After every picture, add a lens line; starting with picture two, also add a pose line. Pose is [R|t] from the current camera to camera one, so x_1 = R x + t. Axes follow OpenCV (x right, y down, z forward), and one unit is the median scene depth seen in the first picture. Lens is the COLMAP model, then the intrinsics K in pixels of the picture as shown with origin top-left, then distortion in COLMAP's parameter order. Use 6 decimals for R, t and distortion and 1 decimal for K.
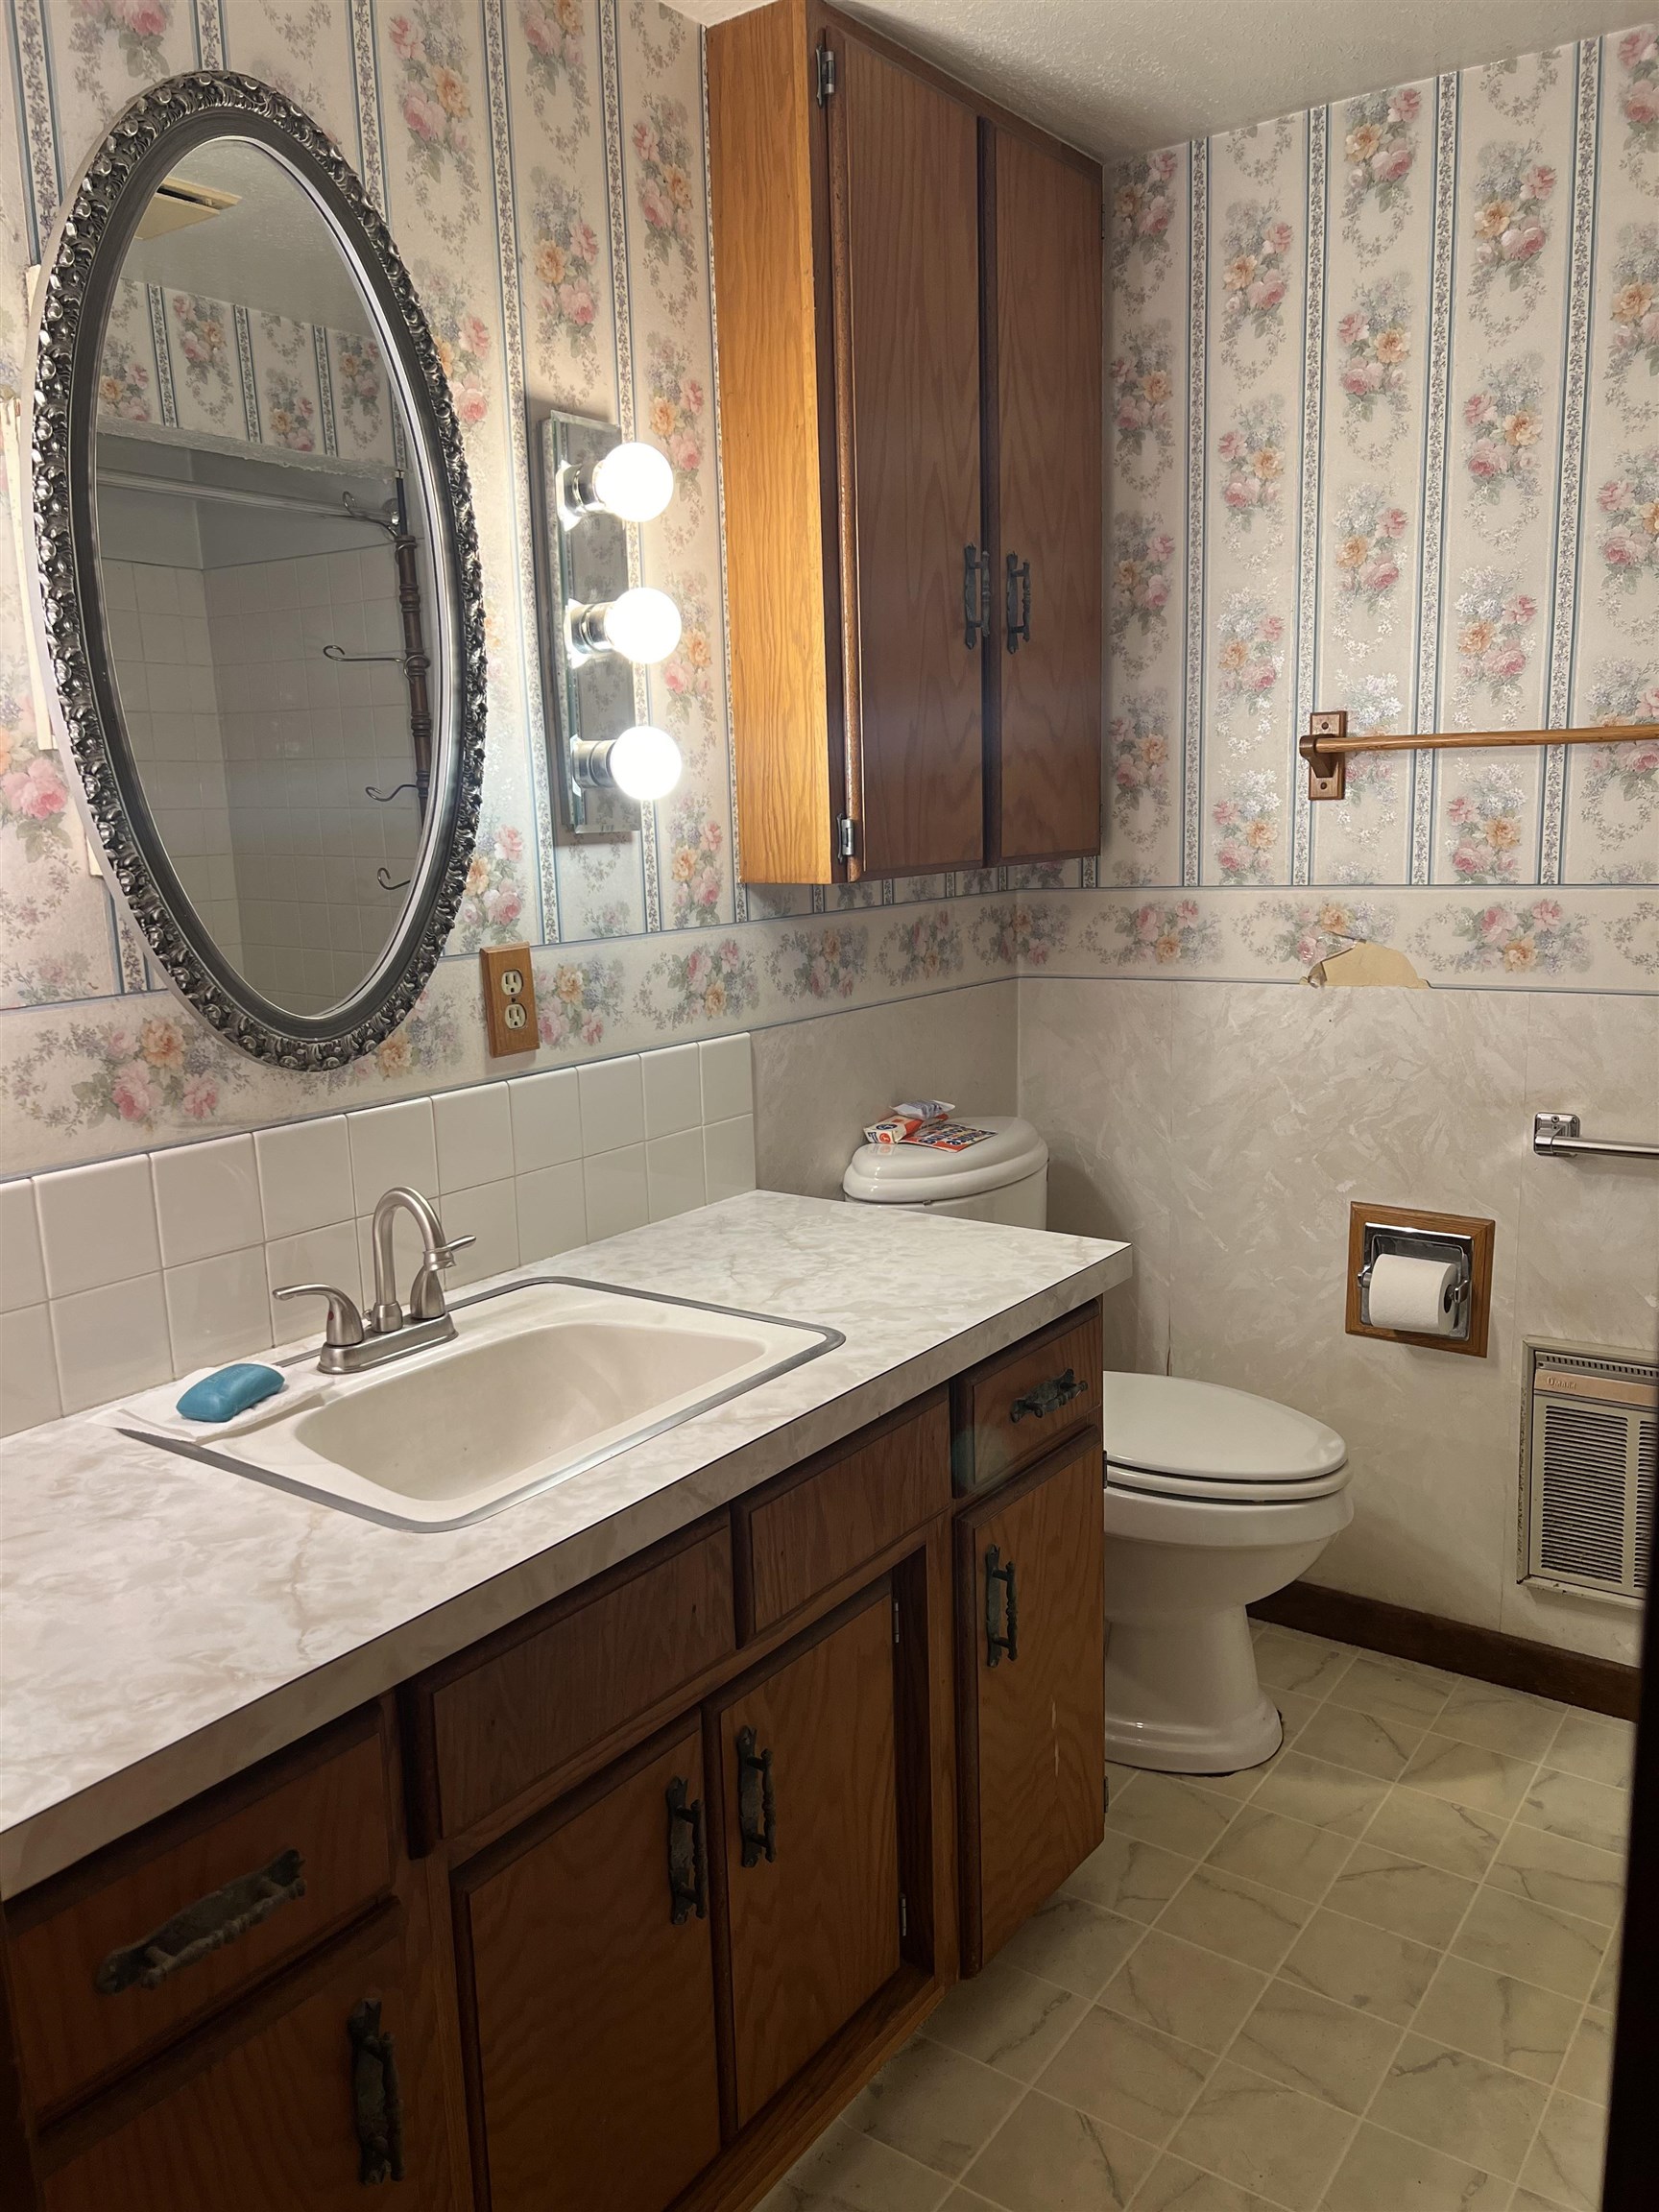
lens RADIAL K [[1667.5, 0, 822.2], [0, 1667.5, 1106.3], [0, 0, 1]] dist [0.049802, -0.064341]
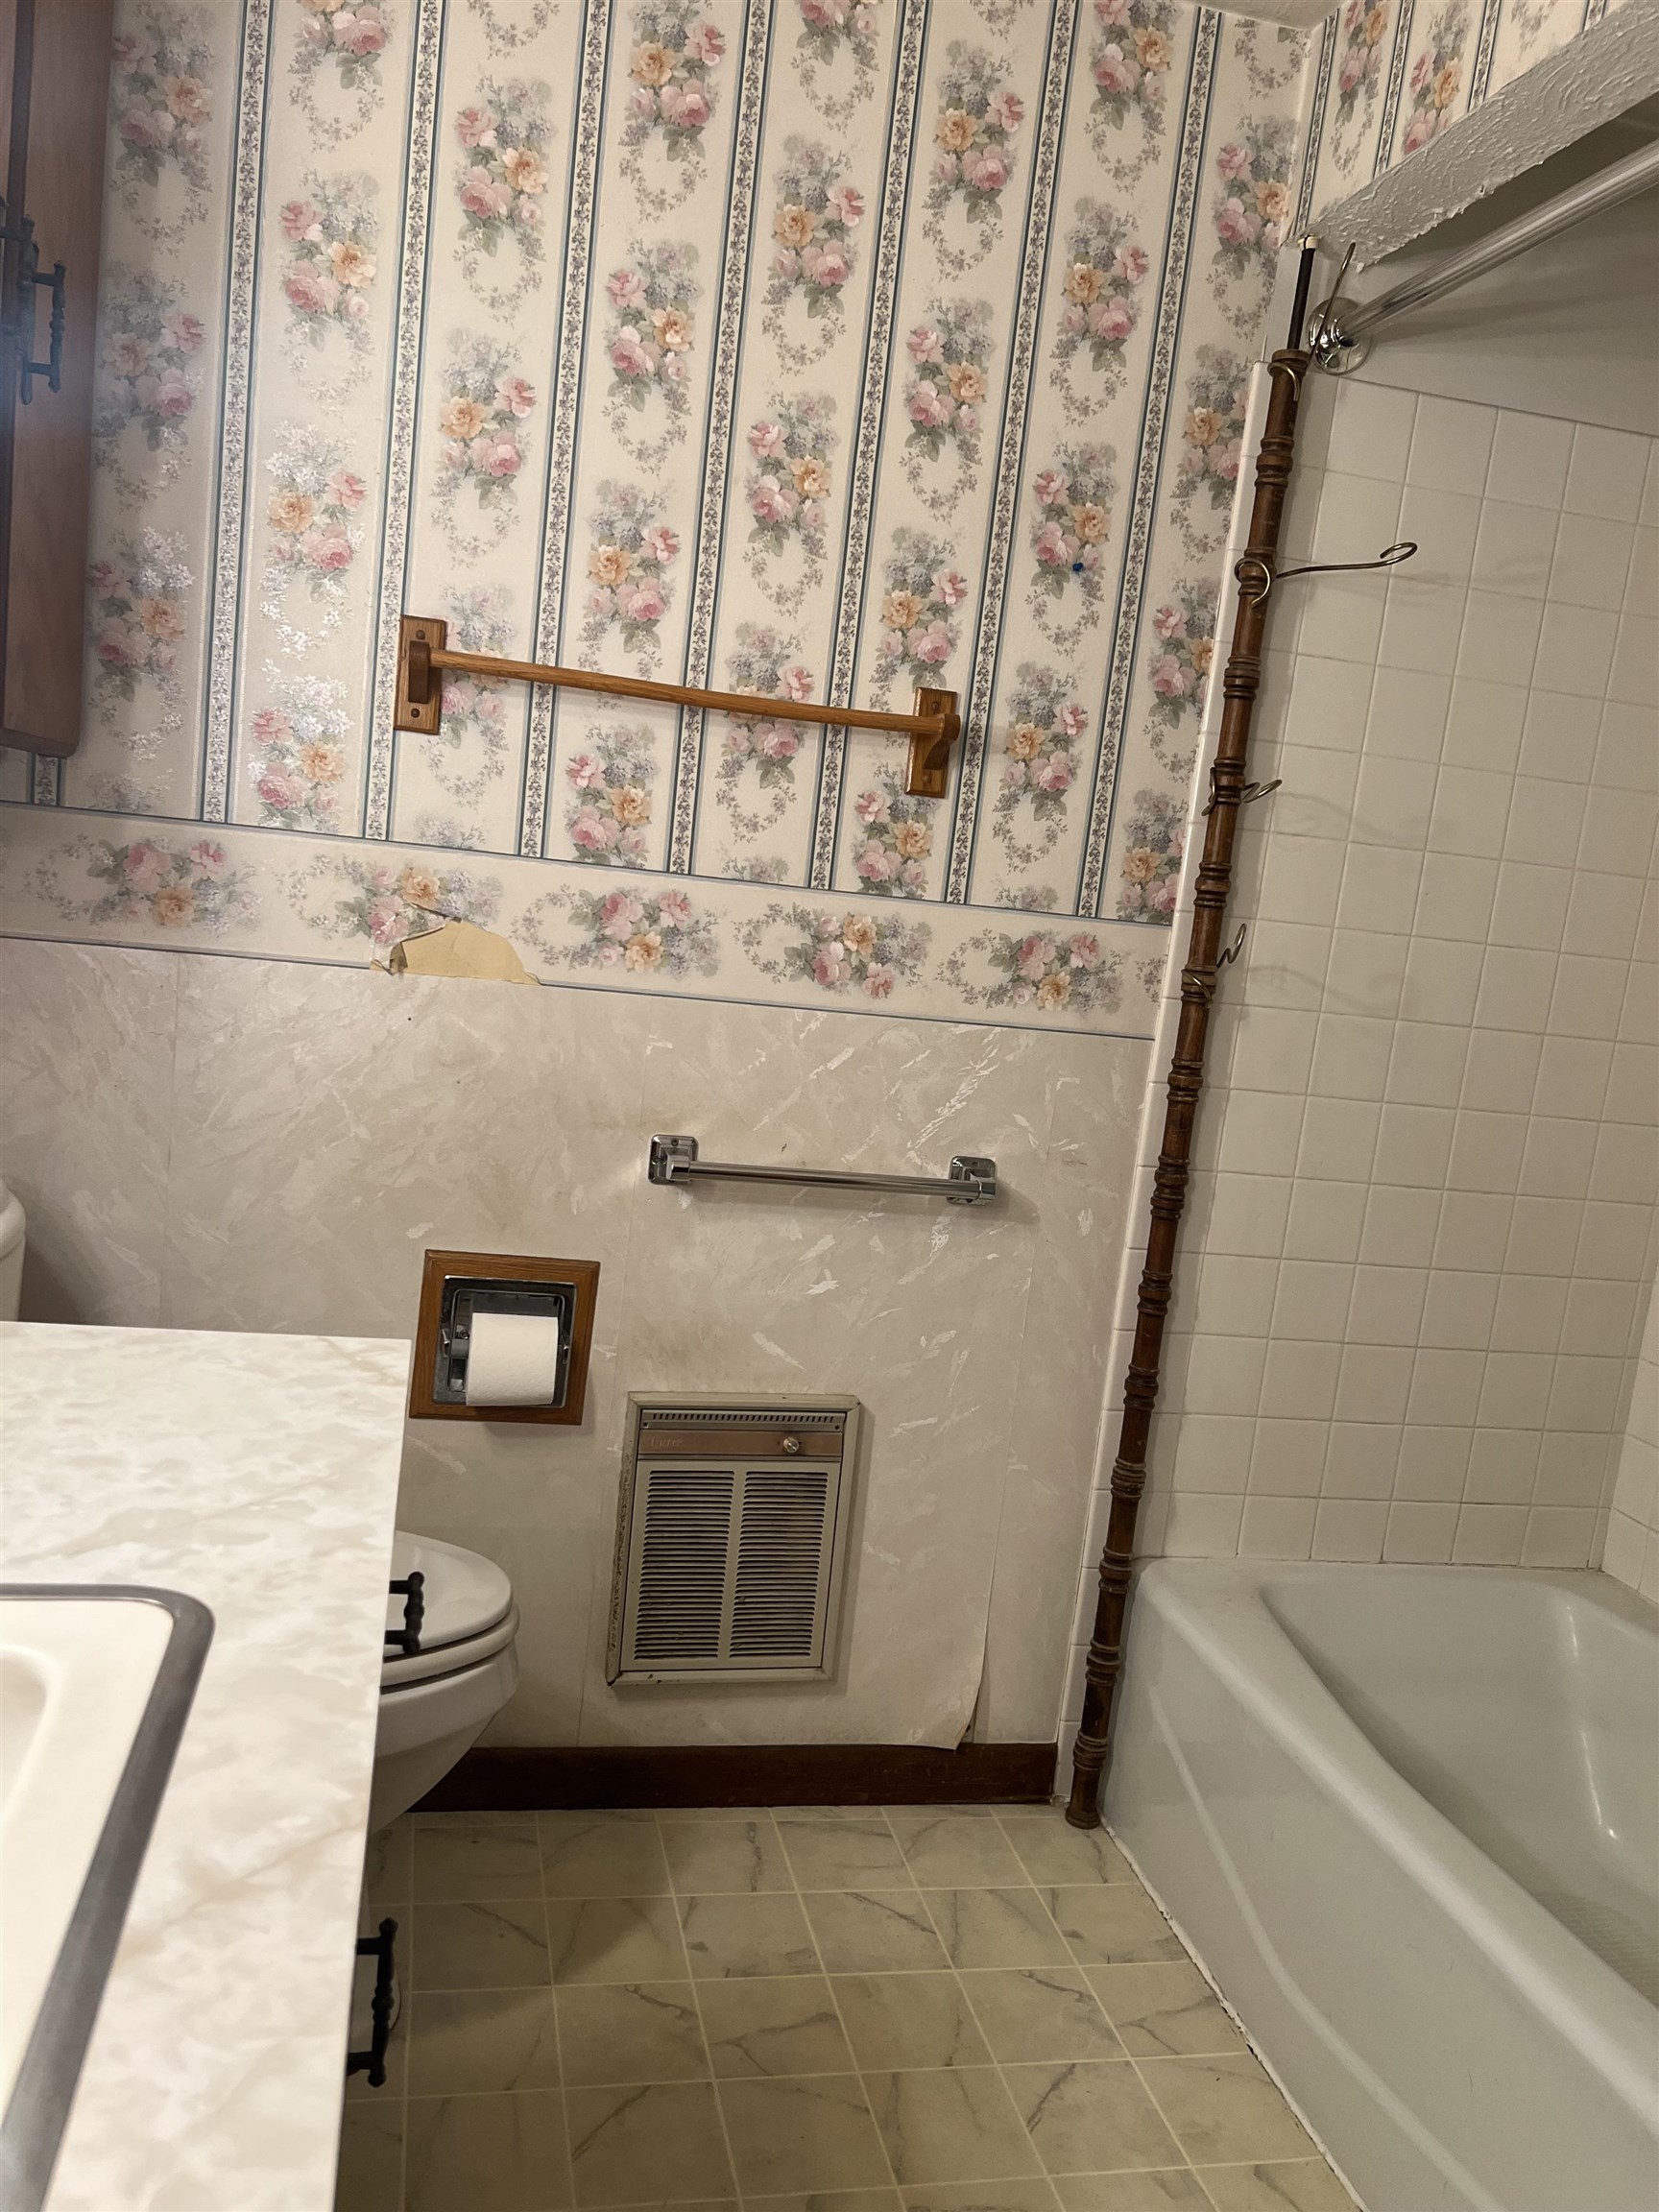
lens RADIAL K [[1667.5, 0, 814.3], [0, 1667.5, 1123.1], [0, 0, 1]] dist [0.049802, -0.064341]
pose [[0.658679, -0.000599, 0.752424, -0.162117], [0.002363, 0.999996, -0.001273, -0.001372], [-0.752420, 0.002616, 0.658678, 0.360200]]
